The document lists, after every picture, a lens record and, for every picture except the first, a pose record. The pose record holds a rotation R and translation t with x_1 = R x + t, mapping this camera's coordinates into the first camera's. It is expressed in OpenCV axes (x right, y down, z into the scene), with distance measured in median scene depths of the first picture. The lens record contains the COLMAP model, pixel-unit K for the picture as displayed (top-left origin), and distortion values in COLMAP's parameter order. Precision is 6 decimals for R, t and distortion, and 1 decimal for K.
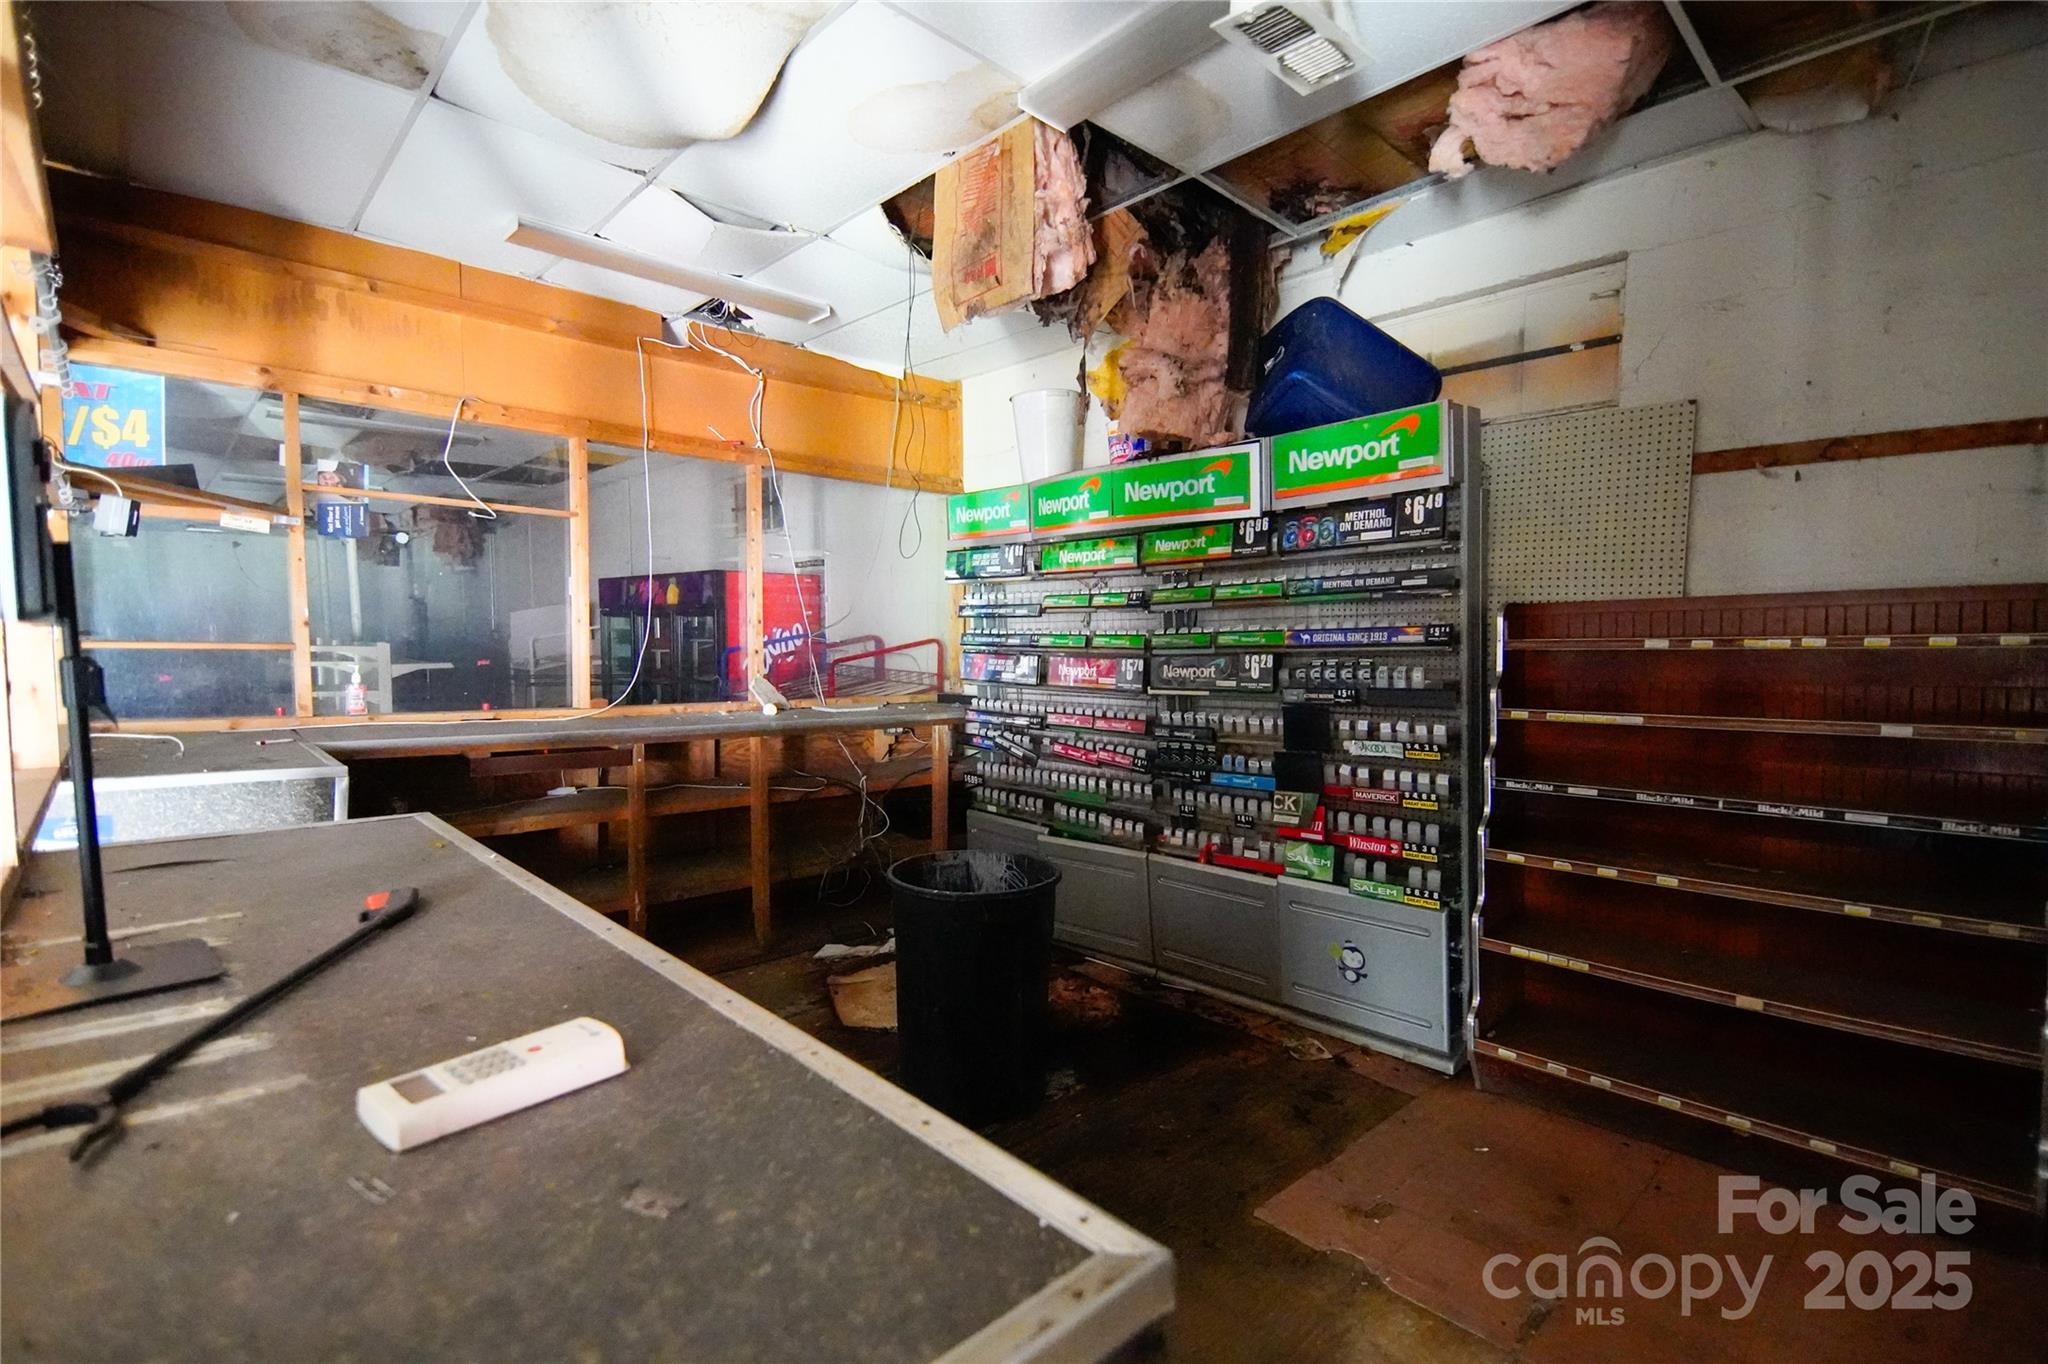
lens RADIAL K [[869.7, 0, 1020.1], [0, 869.7, 675.1], [0, 0, 1]] dist [0.040635, -0.027098]
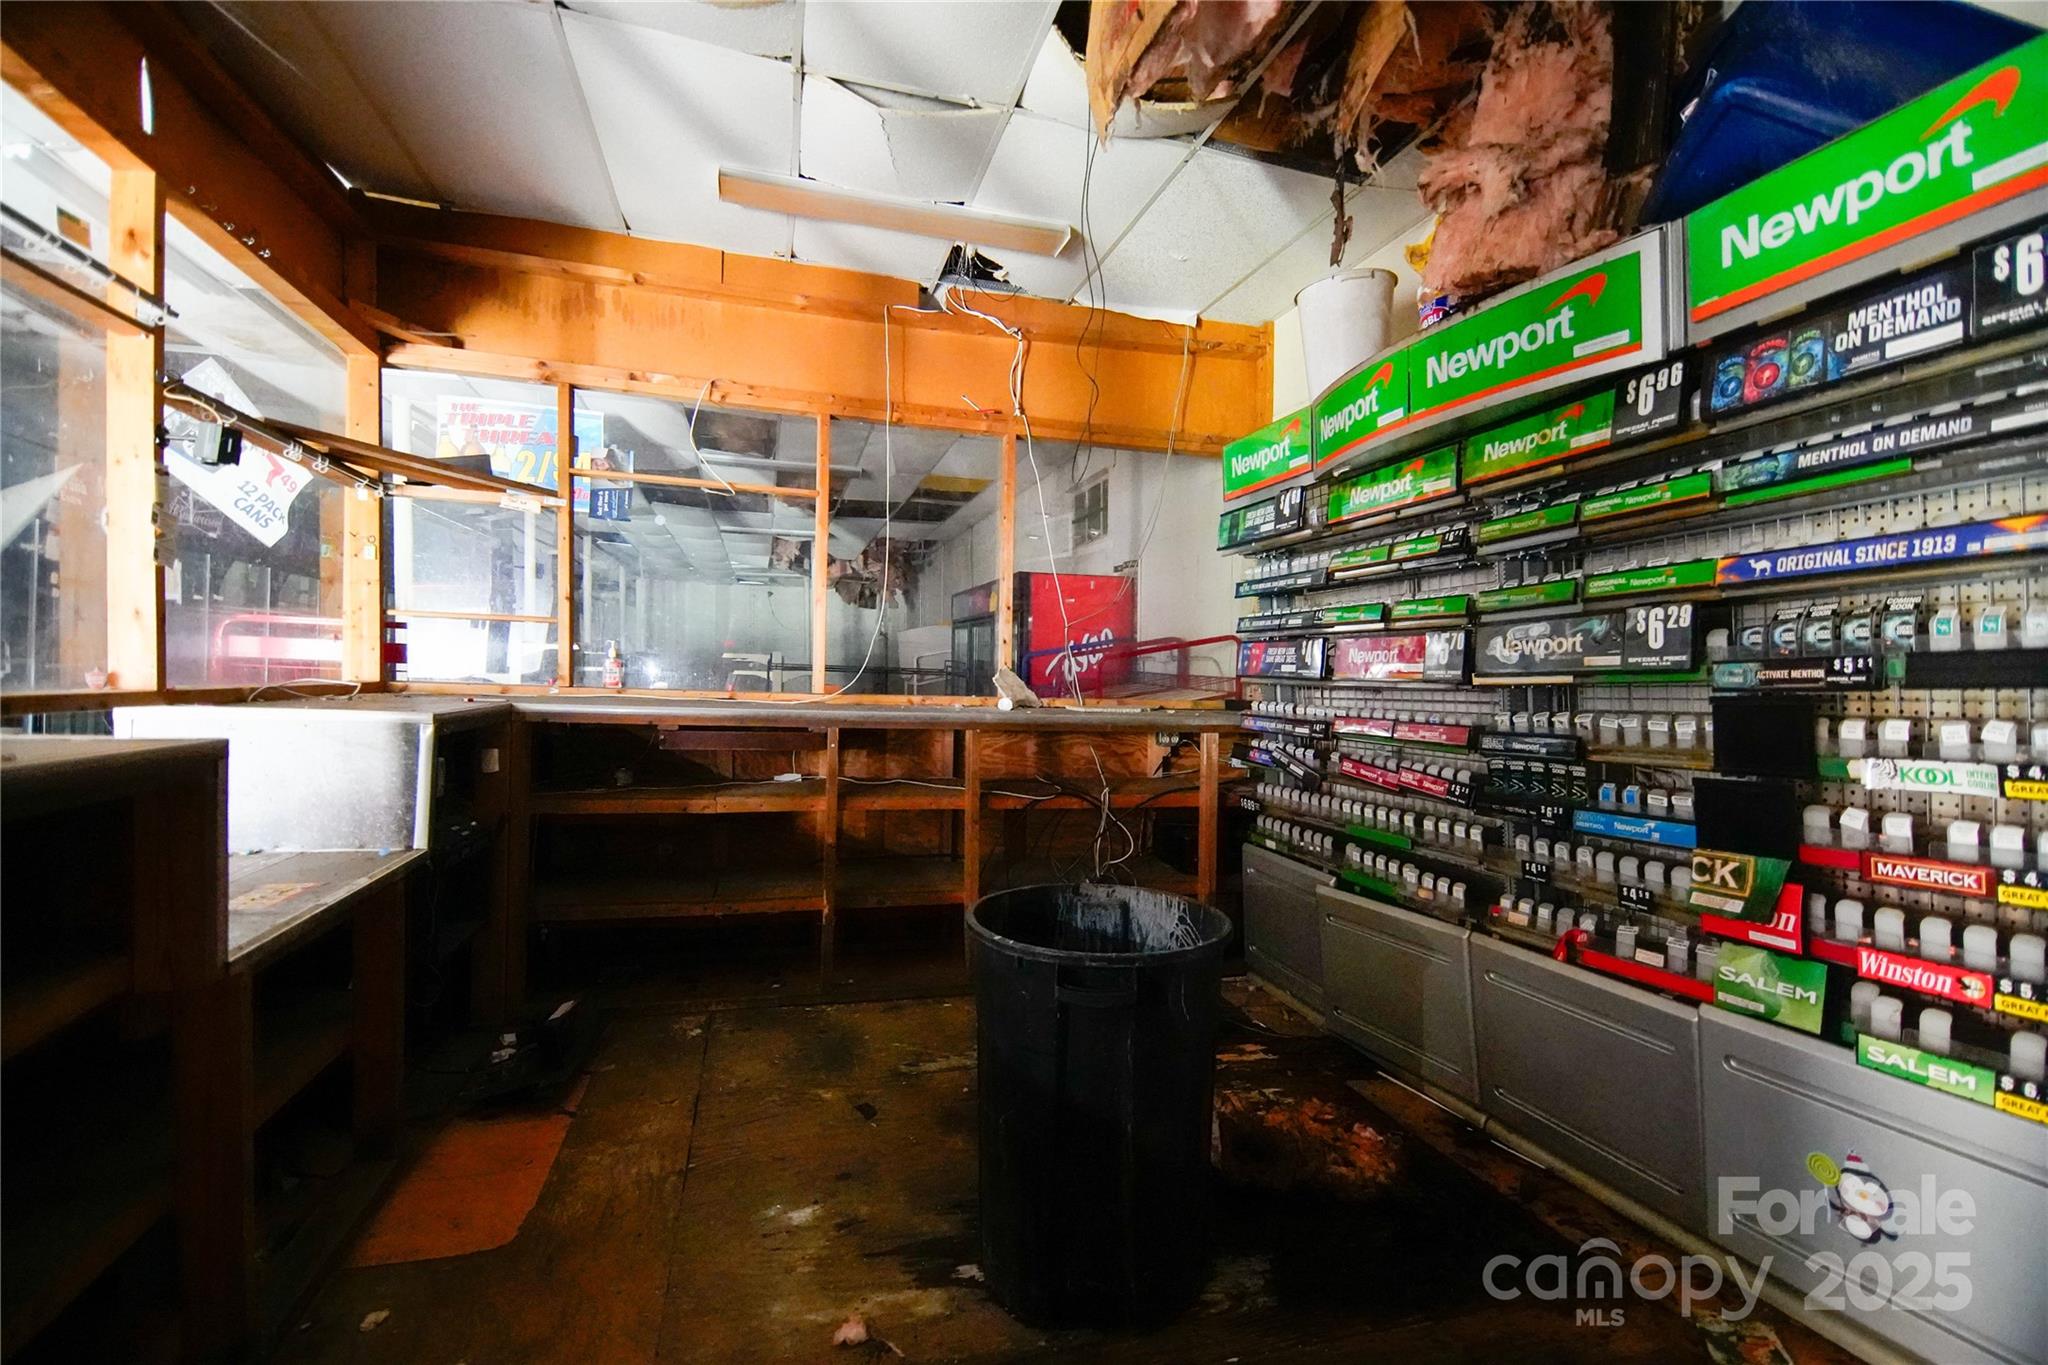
lens RADIAL K [[869.7, 0, 1020.1], [0, 869.7, 675.6], [0, 0, 1]] dist [0.040635, -0.027098]
pose [[0.900464, 0.013734, -0.434713, 0.137214], [-0.030575, 0.999027, -0.031770, 0.049619], [0.433854, 0.041899, 0.900008, 0.282801]]
